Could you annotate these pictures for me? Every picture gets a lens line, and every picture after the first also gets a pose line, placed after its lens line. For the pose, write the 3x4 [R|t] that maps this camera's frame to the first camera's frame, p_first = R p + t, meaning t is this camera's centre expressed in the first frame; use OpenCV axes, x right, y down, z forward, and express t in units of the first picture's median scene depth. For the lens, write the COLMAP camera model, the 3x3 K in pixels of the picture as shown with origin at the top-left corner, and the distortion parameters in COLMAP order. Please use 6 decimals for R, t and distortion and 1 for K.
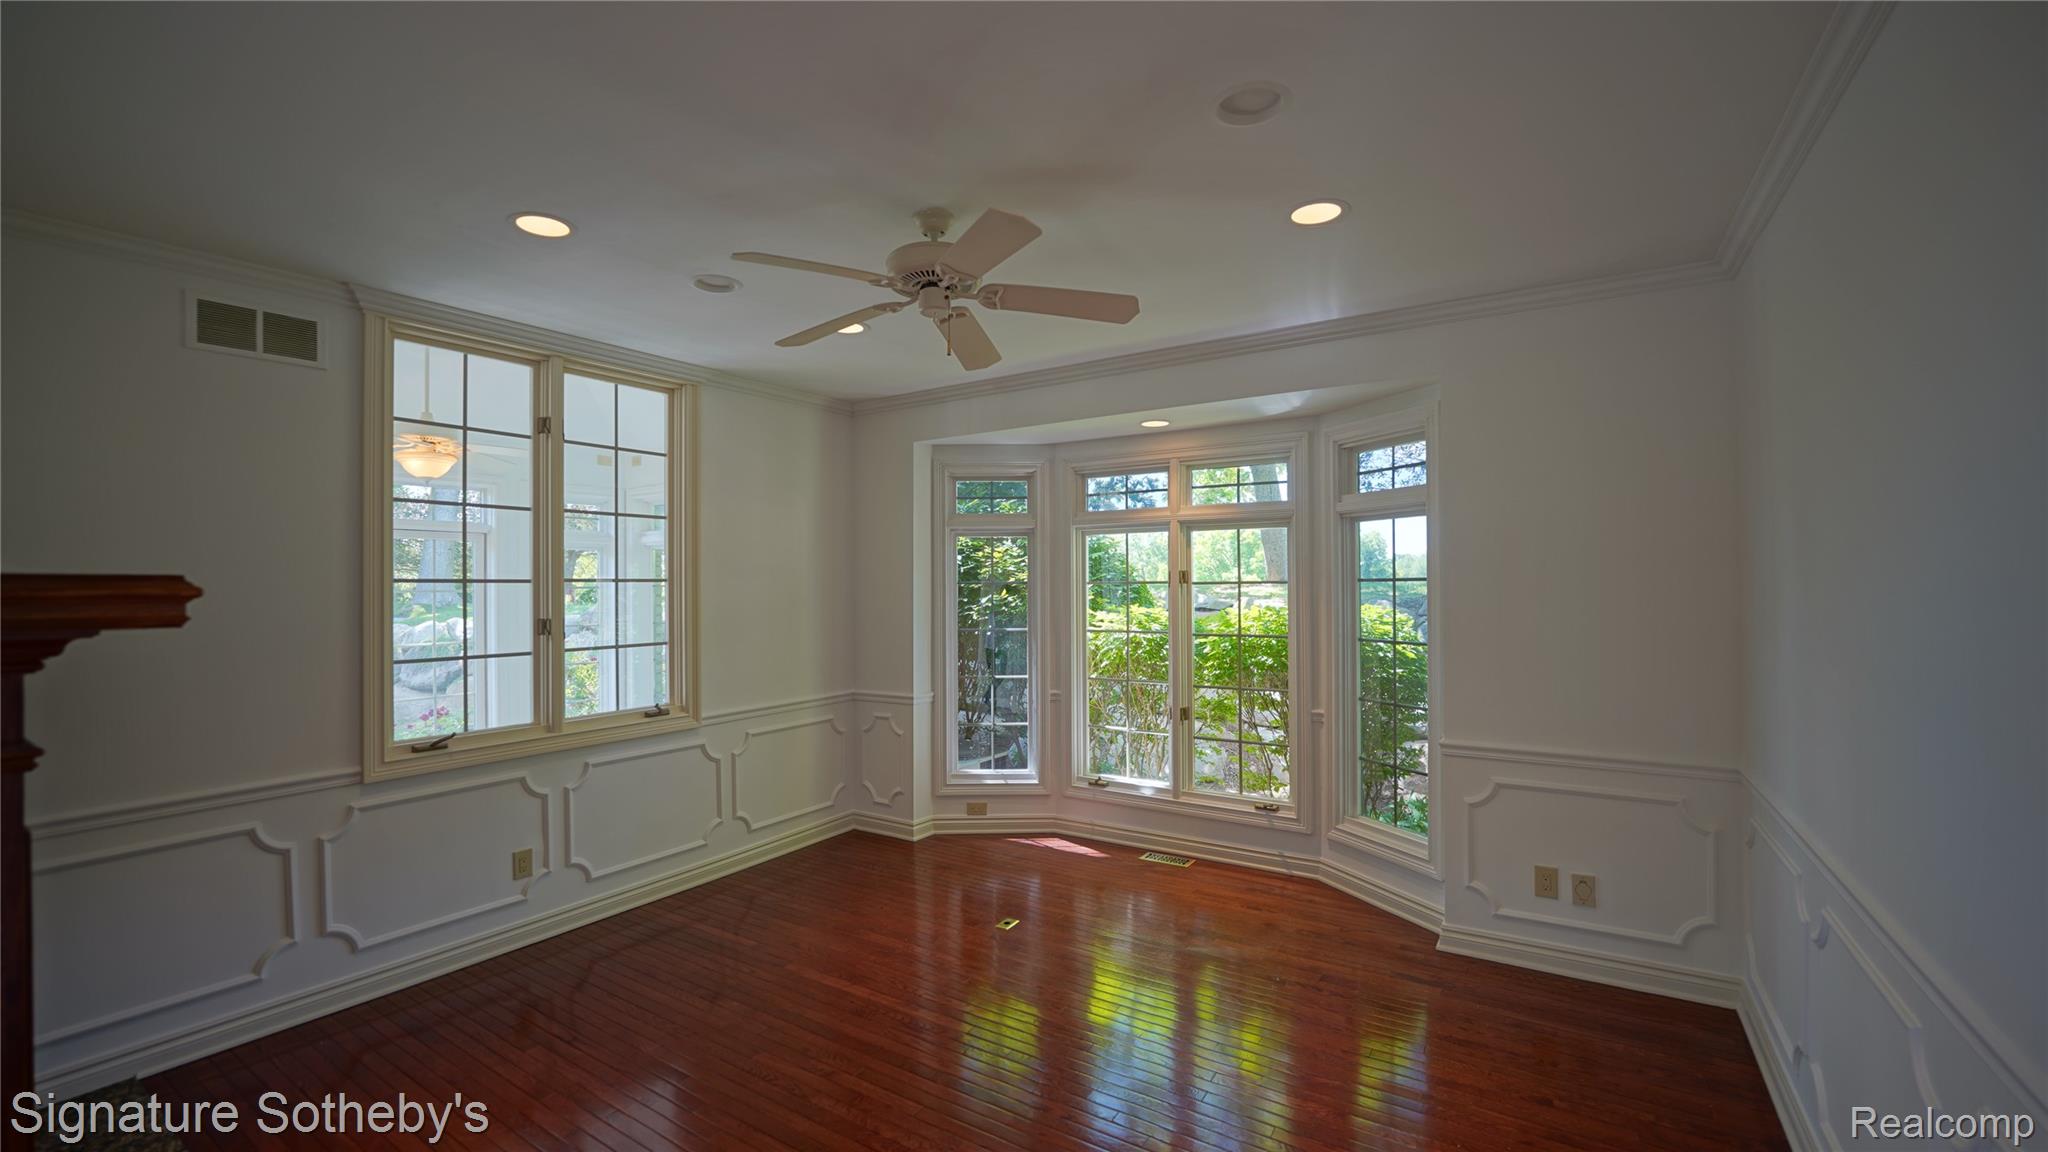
lens RADIAL K [[835.8, 0, 1027.9], [0, 835.8, 585.2], [0, 0, 1]] dist [-0.028428, 0.002149]
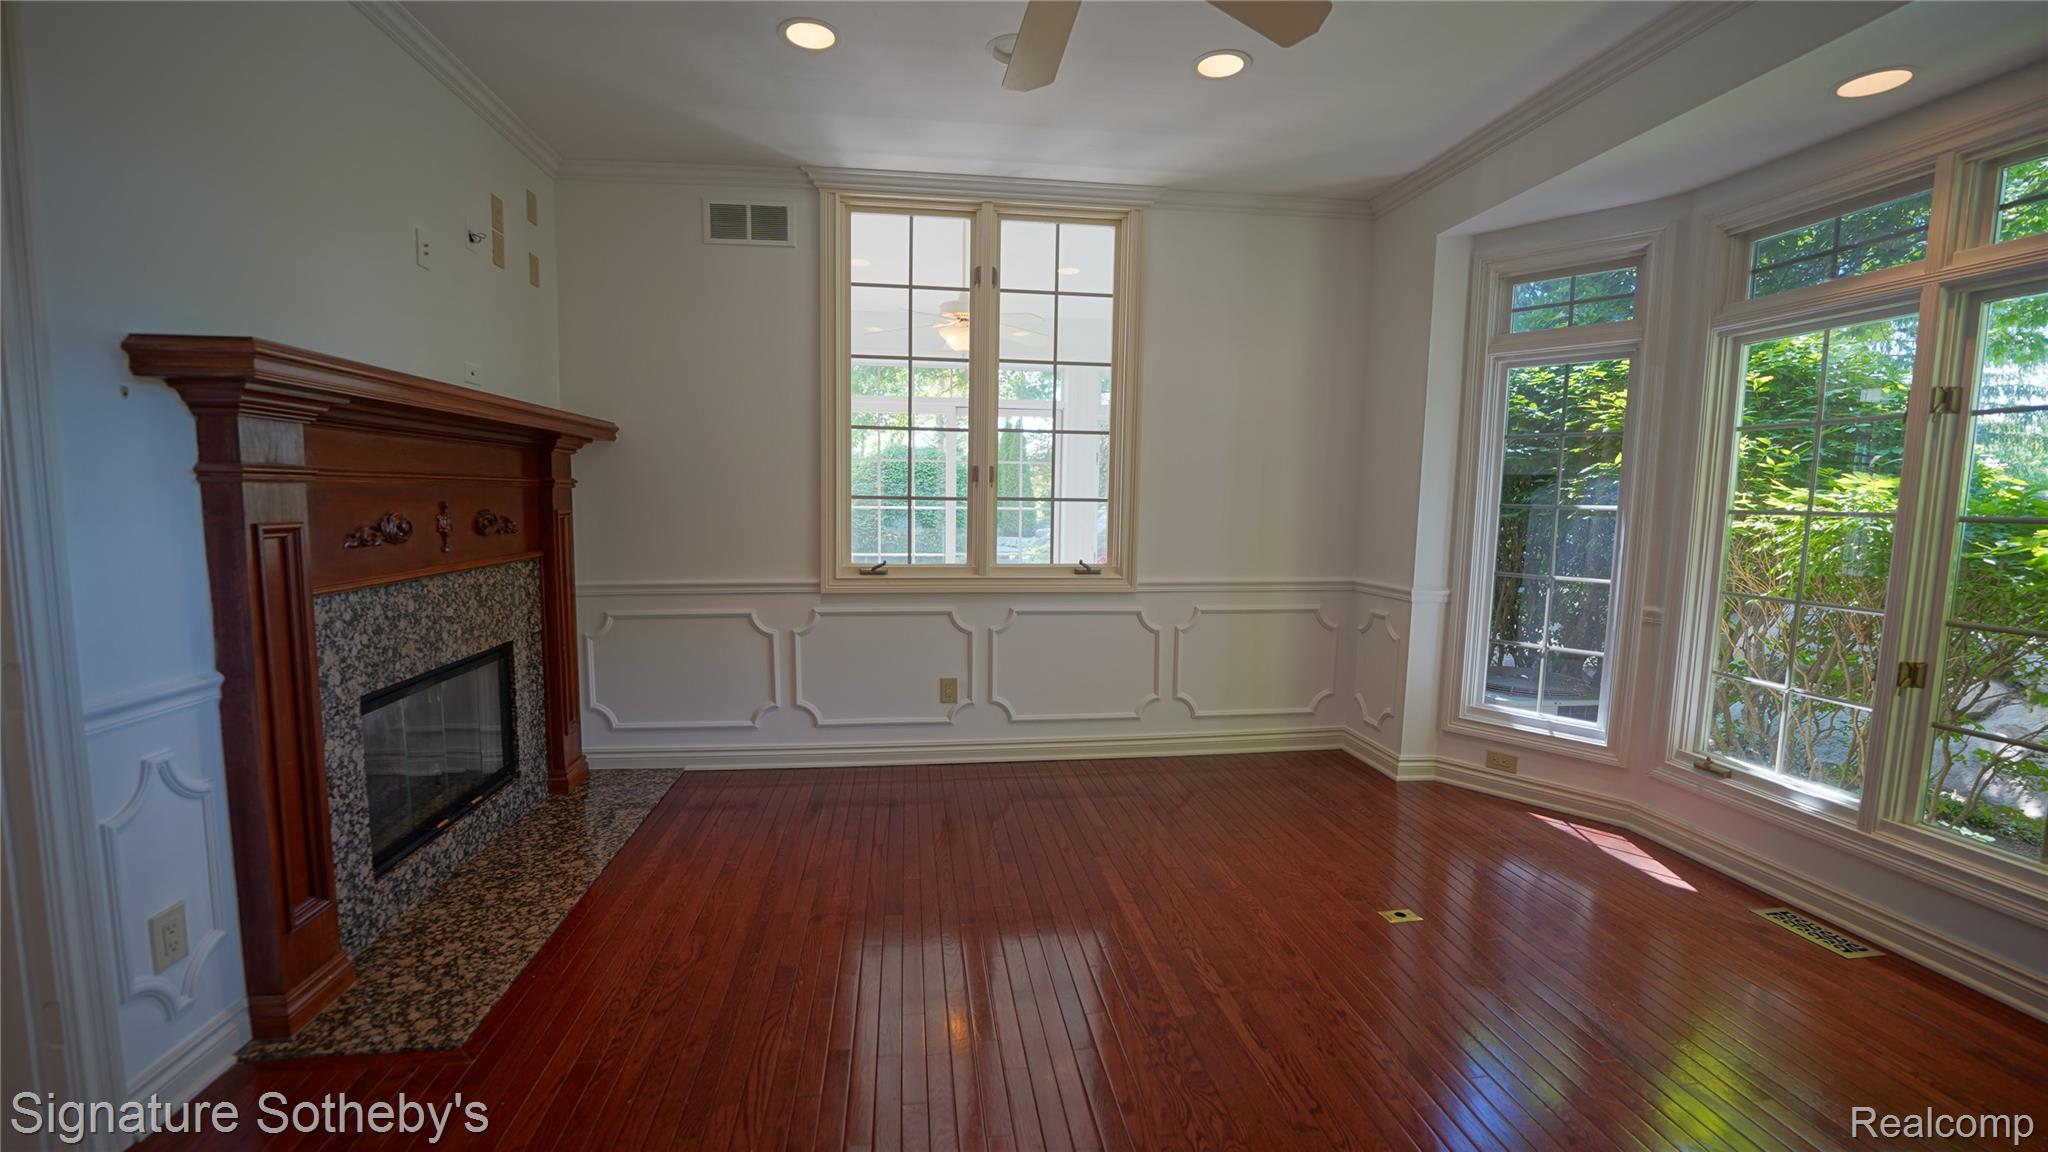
lens RADIAL K [[835.8, 0, 1020.8], [0, 835.8, 588.7], [0, 0, 1]] dist [-0.028428, 0.002149]
pose [[0.644781, 0.099301, -0.757890, 0.219140], [-0.018671, 0.993276, 0.114257, 0.059591], [0.764140, -0.059520, 0.642299, 0.291076]]
